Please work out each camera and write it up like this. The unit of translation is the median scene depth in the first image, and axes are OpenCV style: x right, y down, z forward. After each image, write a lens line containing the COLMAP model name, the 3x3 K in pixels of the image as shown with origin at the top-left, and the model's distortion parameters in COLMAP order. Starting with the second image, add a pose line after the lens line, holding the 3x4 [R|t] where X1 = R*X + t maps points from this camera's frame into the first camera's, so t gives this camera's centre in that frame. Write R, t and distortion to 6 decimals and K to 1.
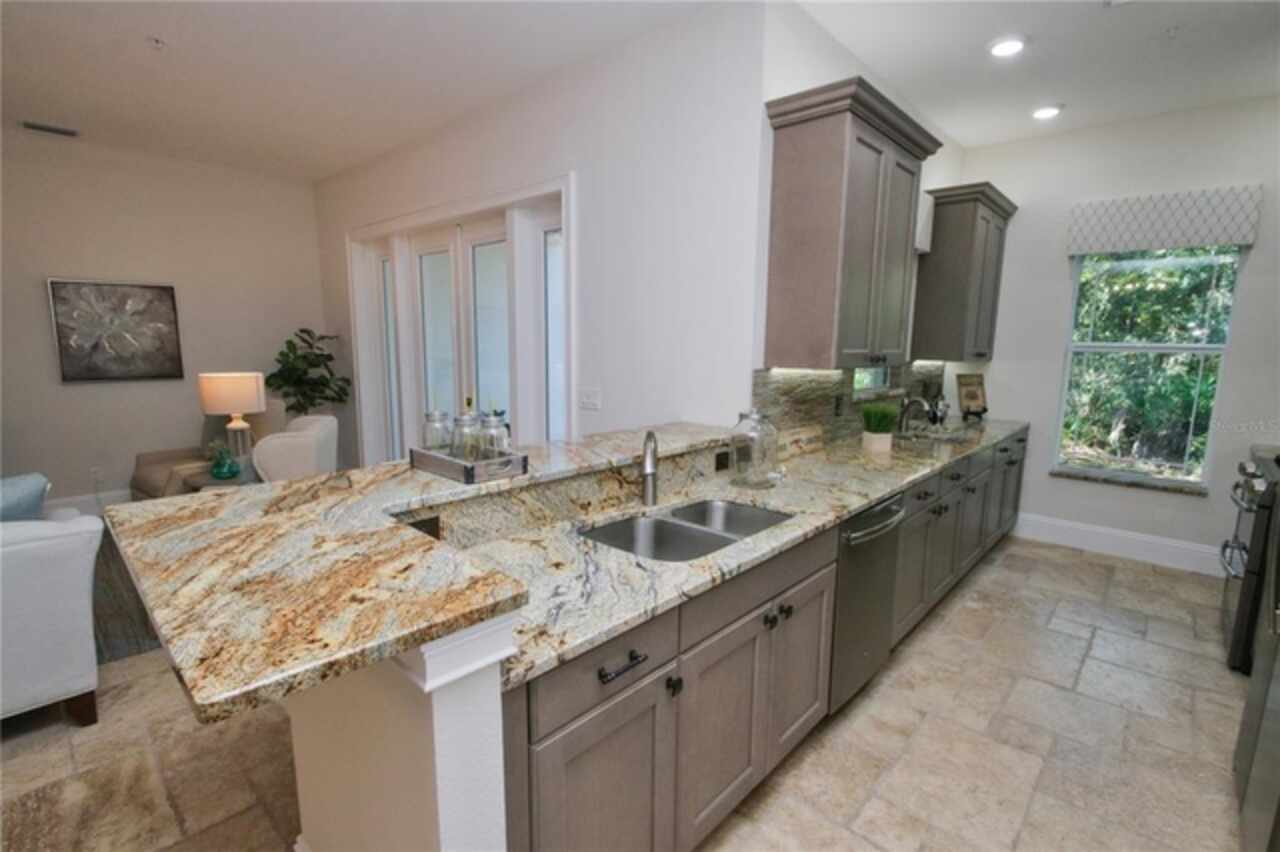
lens RADIAL K [[591.4, 0, 634.8], [0, 591.4, 431.8], [0, 0, 1]] dist [-0.000565, -0.005754]
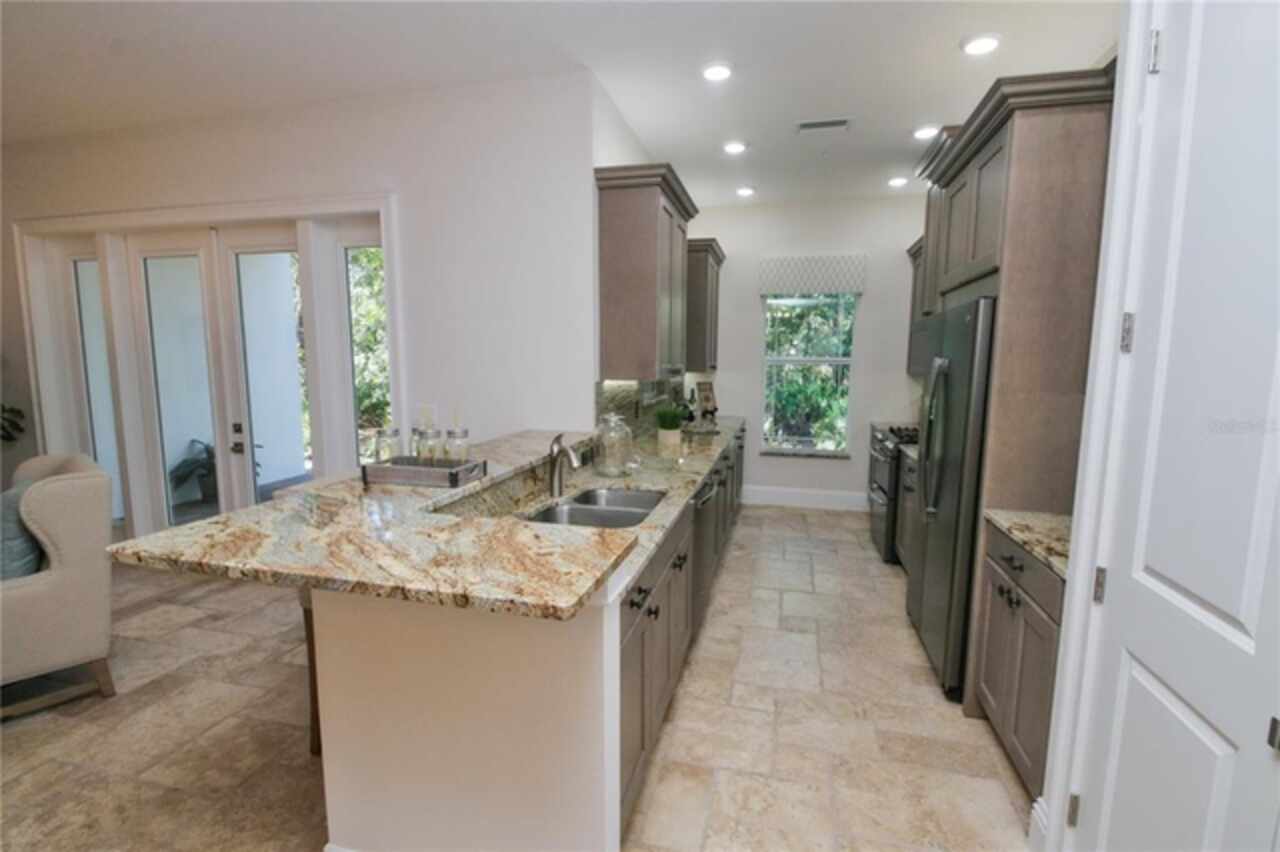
lens RADIAL K [[591.4, 0, 639.3], [0, 591.4, 430.4], [0, 0, 1]] dist [-0.000565, -0.005754]
pose [[0.877278, -0.064202, 0.475669, -0.339452], [0.076172, 0.997077, -0.005906, 0.008214], [-0.473900, 0.041414, 0.879604, -0.121666]]
